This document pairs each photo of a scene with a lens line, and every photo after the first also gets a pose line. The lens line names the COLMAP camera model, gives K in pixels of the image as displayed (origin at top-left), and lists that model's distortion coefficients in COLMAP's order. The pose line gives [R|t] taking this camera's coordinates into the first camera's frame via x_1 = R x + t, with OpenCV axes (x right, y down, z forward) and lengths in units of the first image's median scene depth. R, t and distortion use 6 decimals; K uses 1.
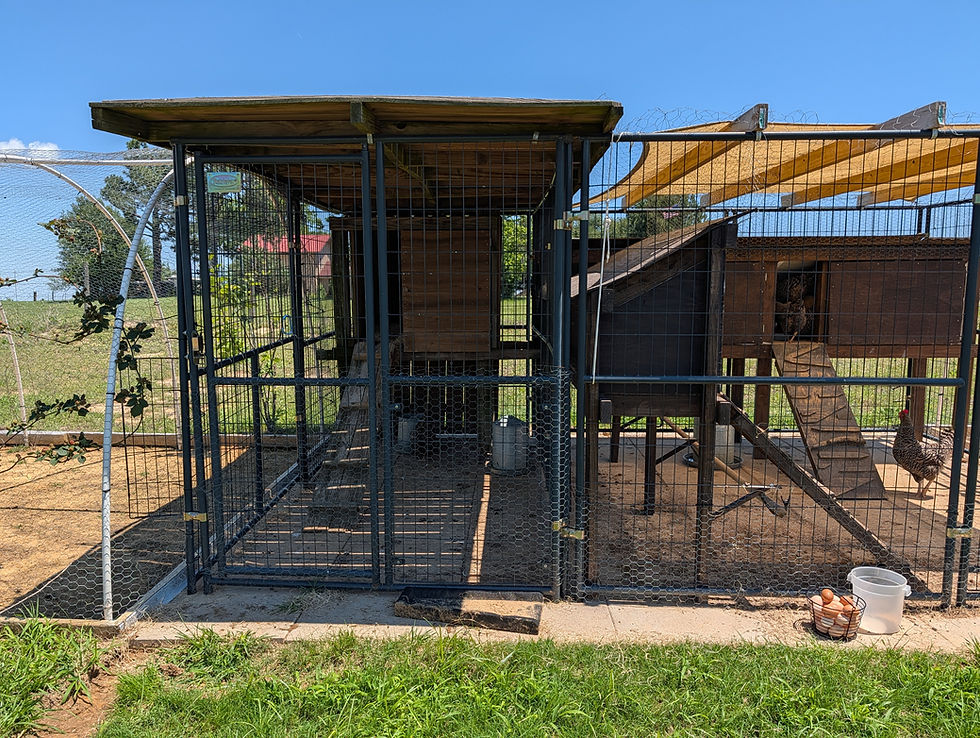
lens RADIAL K [[718.5, 0, 488.8], [0, 718.5, 363.8], [0, 0, 1]] dist [-0.012887, -0.006912]
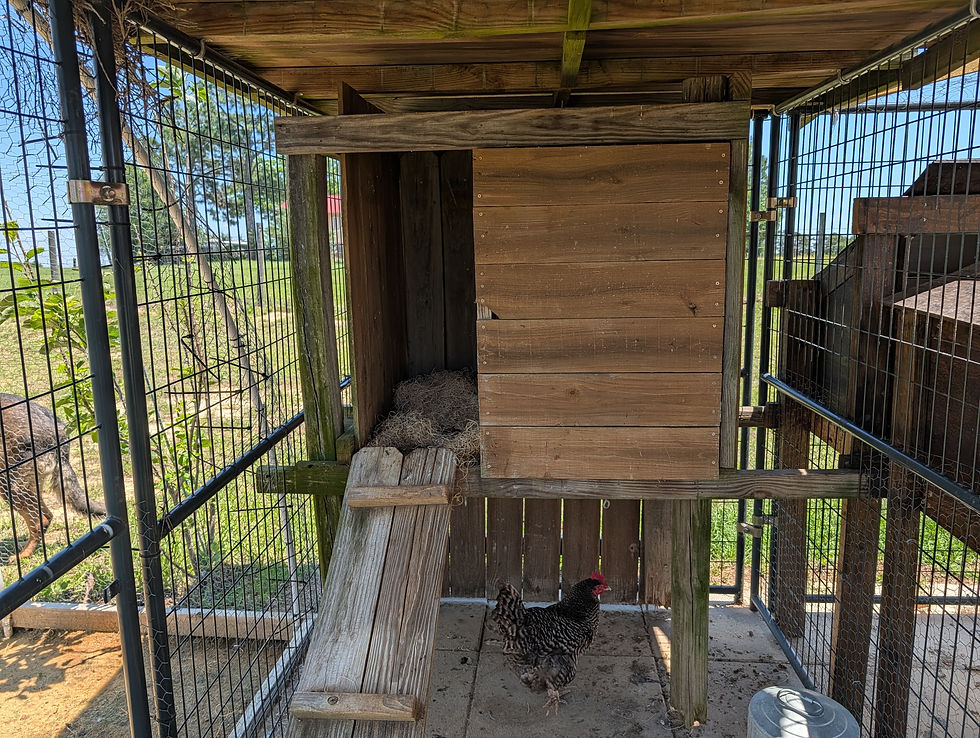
lens RADIAL K [[721.5, 0, 490.1], [0, 721.5, 353.4], [0, 0, 1]] dist [-0.010084, -0.012610]
pose [[0.998624, -0.007192, -0.051947, -0.159623], [0.009399, 0.999057, 0.042378, -0.165063], [0.051593, -0.042808, 0.997750, 1.066228]]
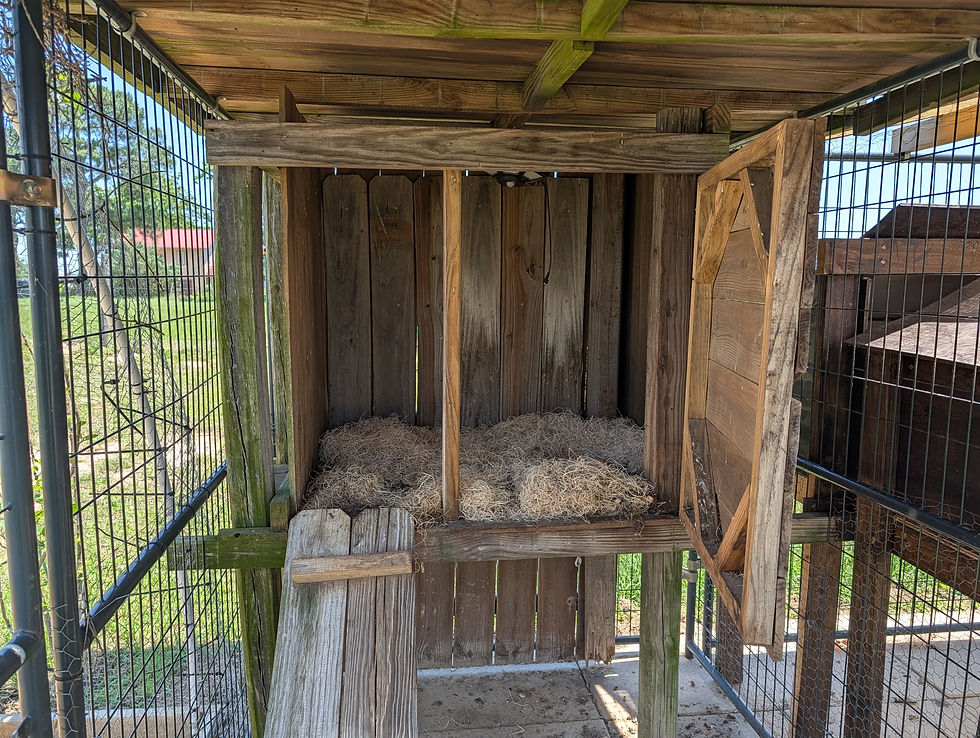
lens RADIAL K [[718.5, 0, 488.8], [0, 718.5, 363.8], [0, 0, 1]] dist [-0.012887, -0.006912]
pose [[0.988883, -0.010756, 0.148308, -0.247187], [0.010591, 0.999942, 0.001903, -0.166148], [-0.148320, -0.000311, 0.988939, 1.138075]]
